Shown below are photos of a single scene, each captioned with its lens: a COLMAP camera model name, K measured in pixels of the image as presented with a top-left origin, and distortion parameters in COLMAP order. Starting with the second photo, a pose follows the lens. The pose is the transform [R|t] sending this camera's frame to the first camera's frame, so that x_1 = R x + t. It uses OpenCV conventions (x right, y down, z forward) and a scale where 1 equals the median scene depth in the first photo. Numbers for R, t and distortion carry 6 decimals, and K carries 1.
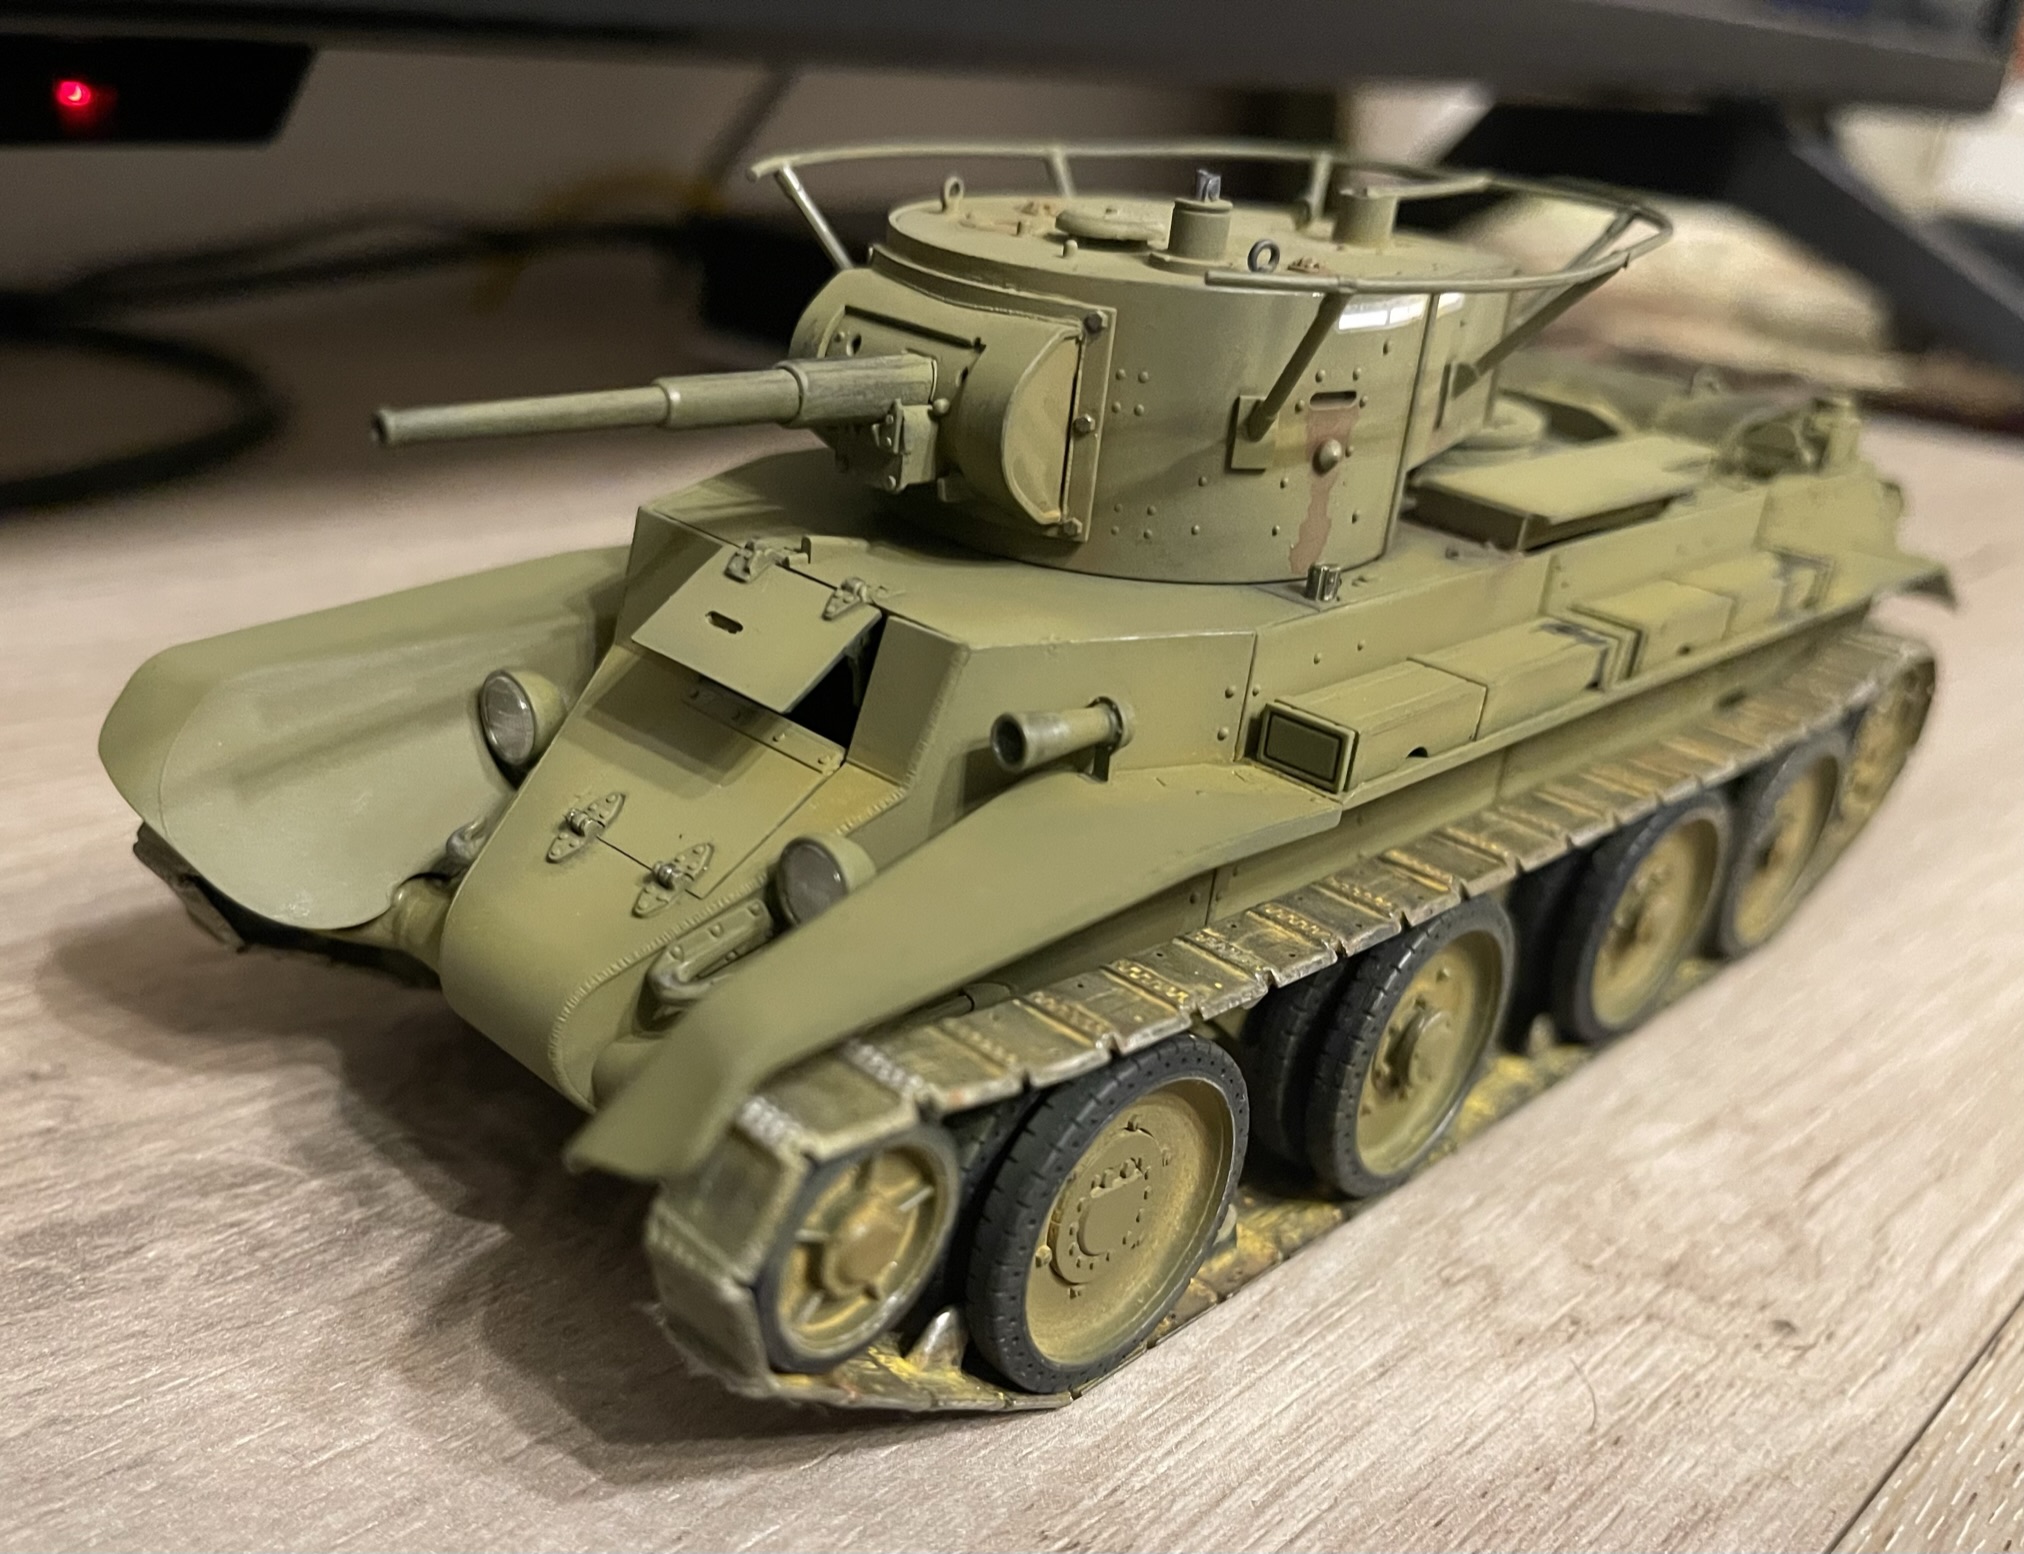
lens RADIAL K [[1830.2, 0, 911.6], [0, 1830.2, 921.4], [0, 0, 1]] dist [0.005569, -0.022765]
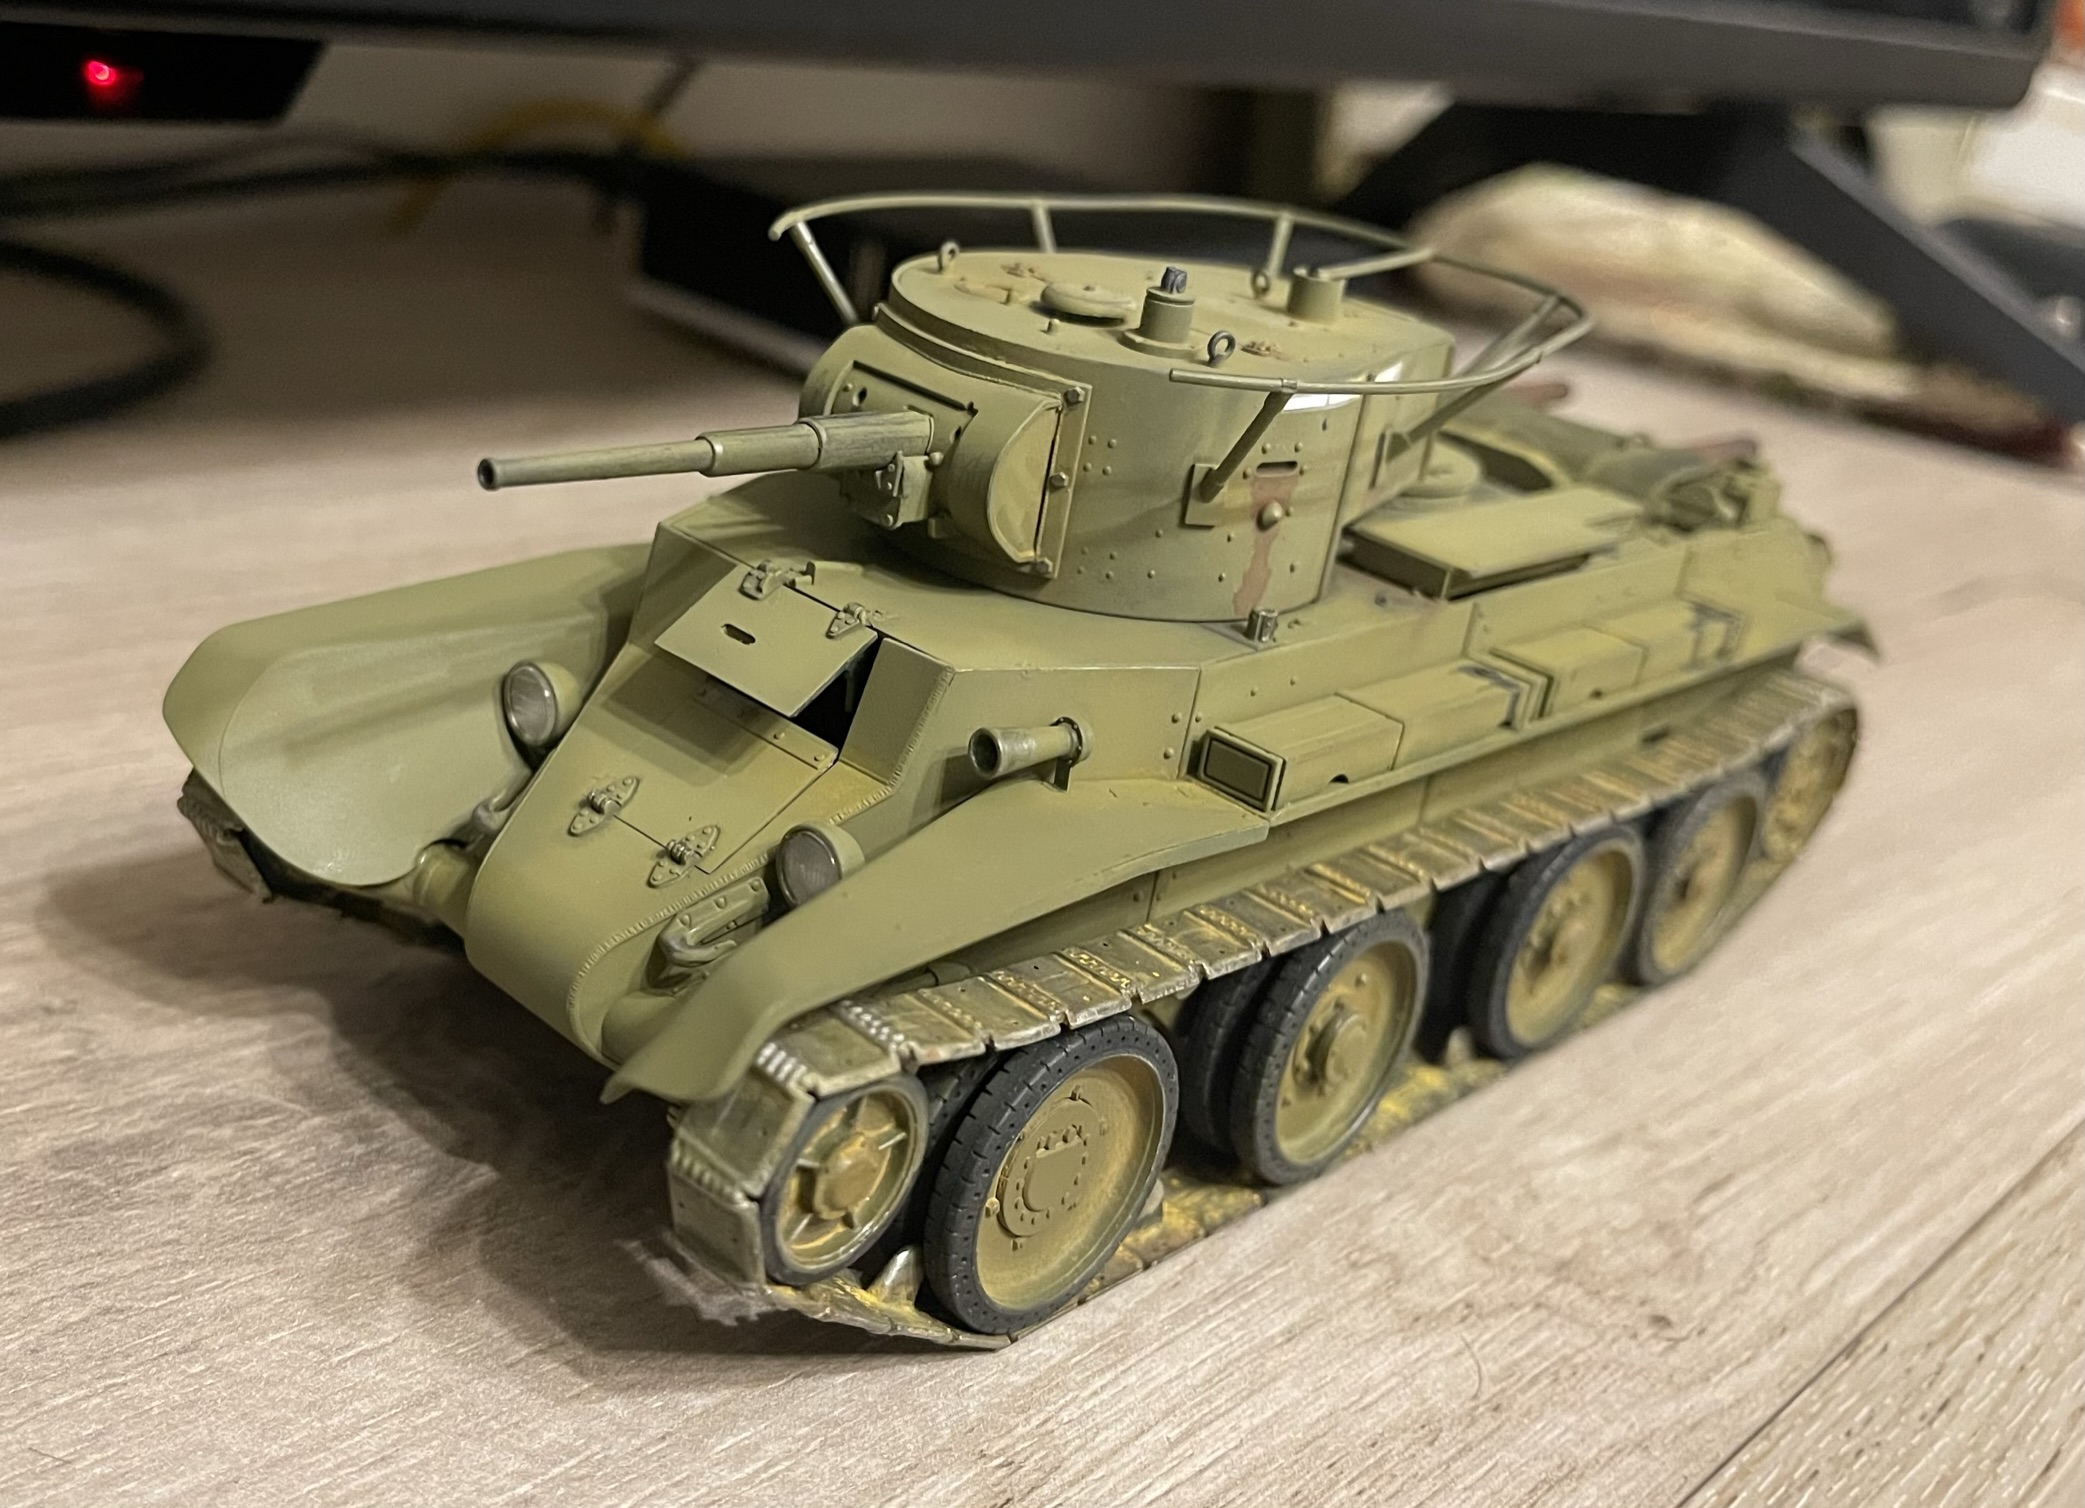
lens RADIAL K [[2174.2, 0, 855.7], [0, 2174.2, 750.5], [0, 0, 1]] dist [0.020330, -0.032498]
pose [[0.998253, 0.053634, 0.024784, -0.056118], [-0.051563, 0.995638, -0.077760, 0.010190], [-0.028847, 0.076346, 0.996664, -0.333012]]
